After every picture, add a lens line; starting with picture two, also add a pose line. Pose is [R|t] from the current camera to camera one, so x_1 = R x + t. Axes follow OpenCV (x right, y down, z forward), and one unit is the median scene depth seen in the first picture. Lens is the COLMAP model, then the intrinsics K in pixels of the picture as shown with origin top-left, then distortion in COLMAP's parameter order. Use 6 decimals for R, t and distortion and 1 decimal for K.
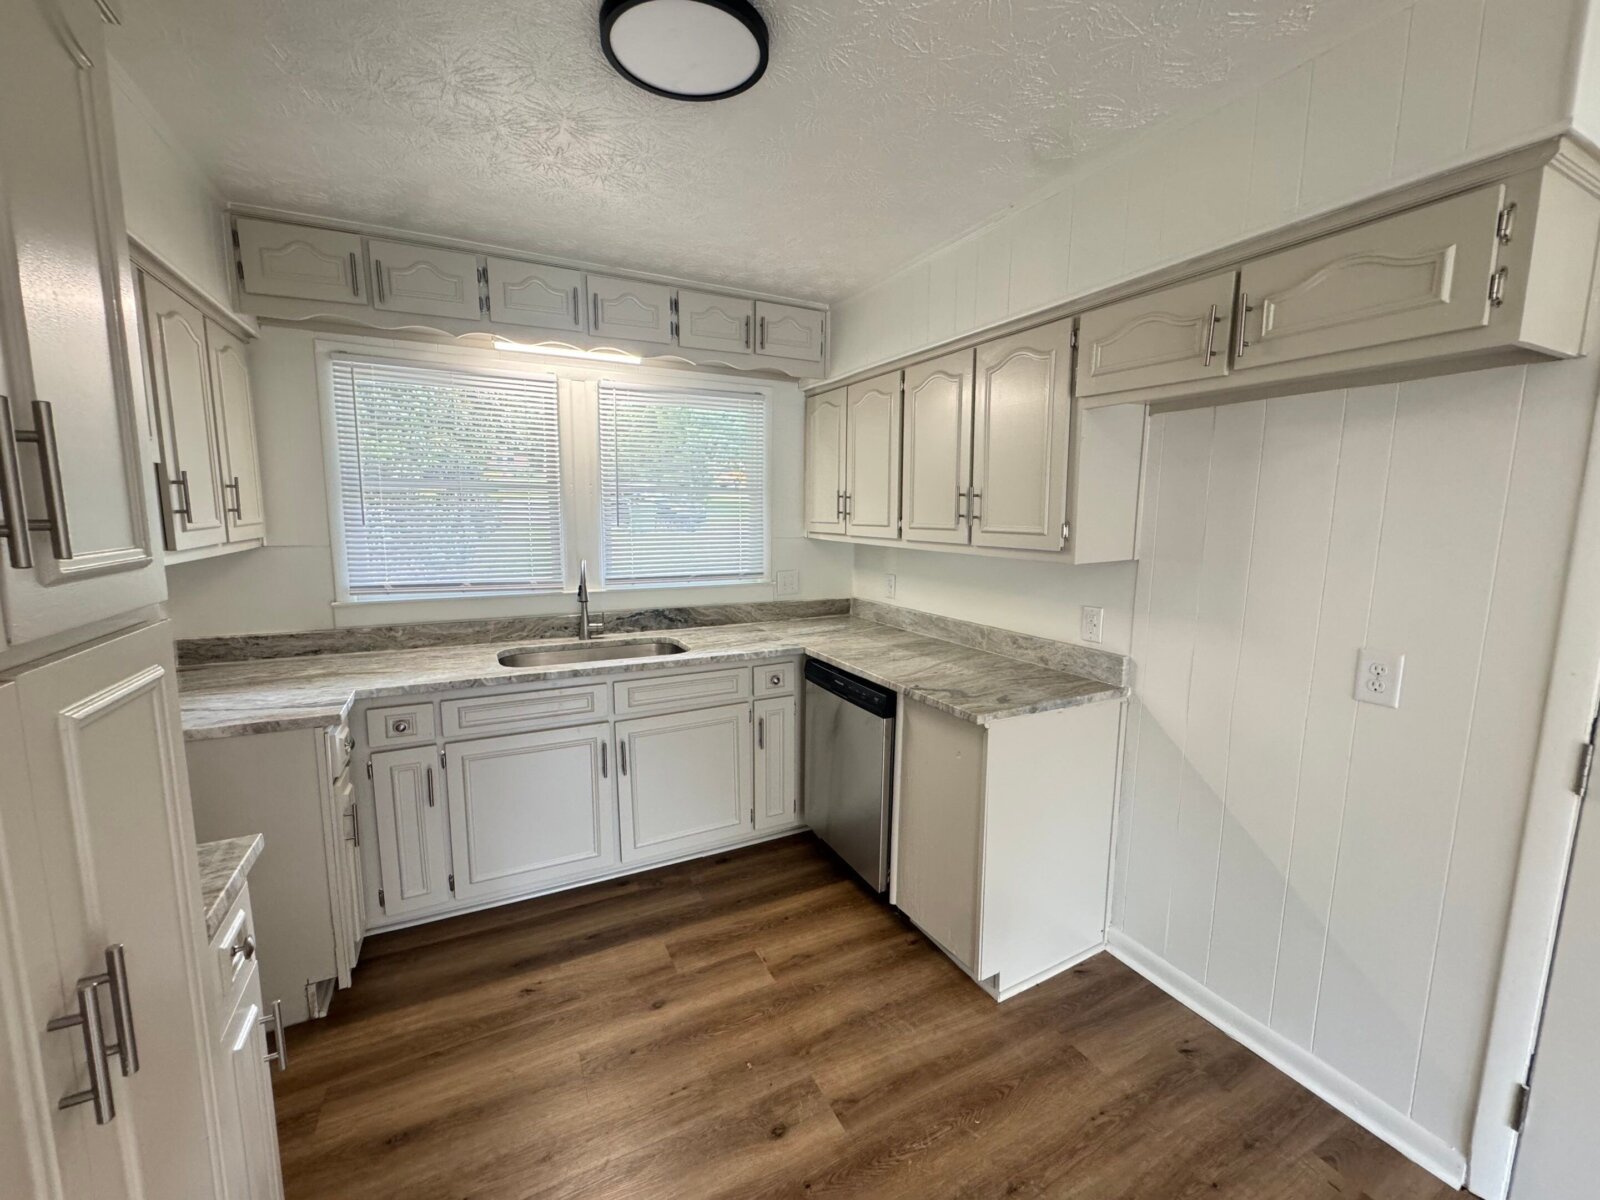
lens RADIAL K [[638.1, 0, 798.4], [0, 638.1, 592.5], [0, 0, 1]] dist [-0.004056, -0.000411]
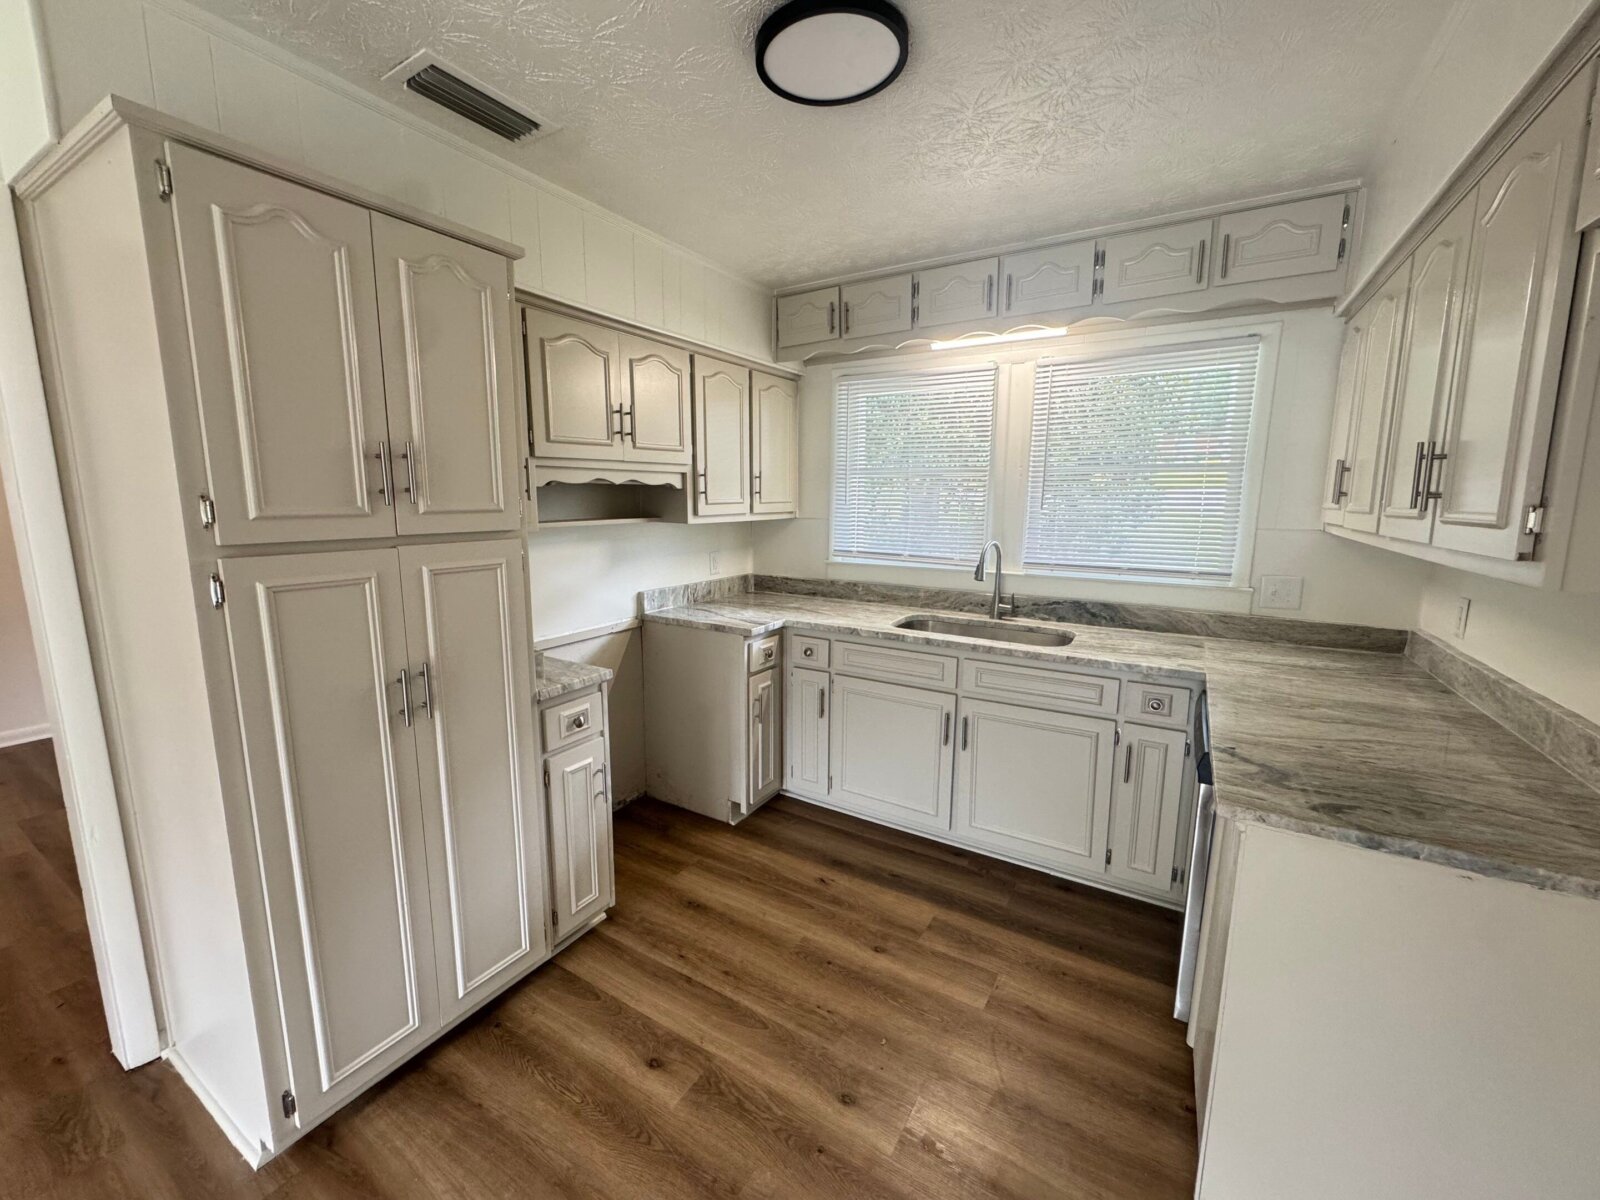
lens RADIAL K [[638.1, 0, 798.4], [0, 638.1, 592.5], [0, 0, 1]] dist [-0.004056, -0.000411]
pose [[0.527075, 0.122639, -0.840923, 0.418179], [-0.109570, 0.991080, 0.075861, -0.013648], [0.842726, 0.052156, 0.535811, 0.214011]]
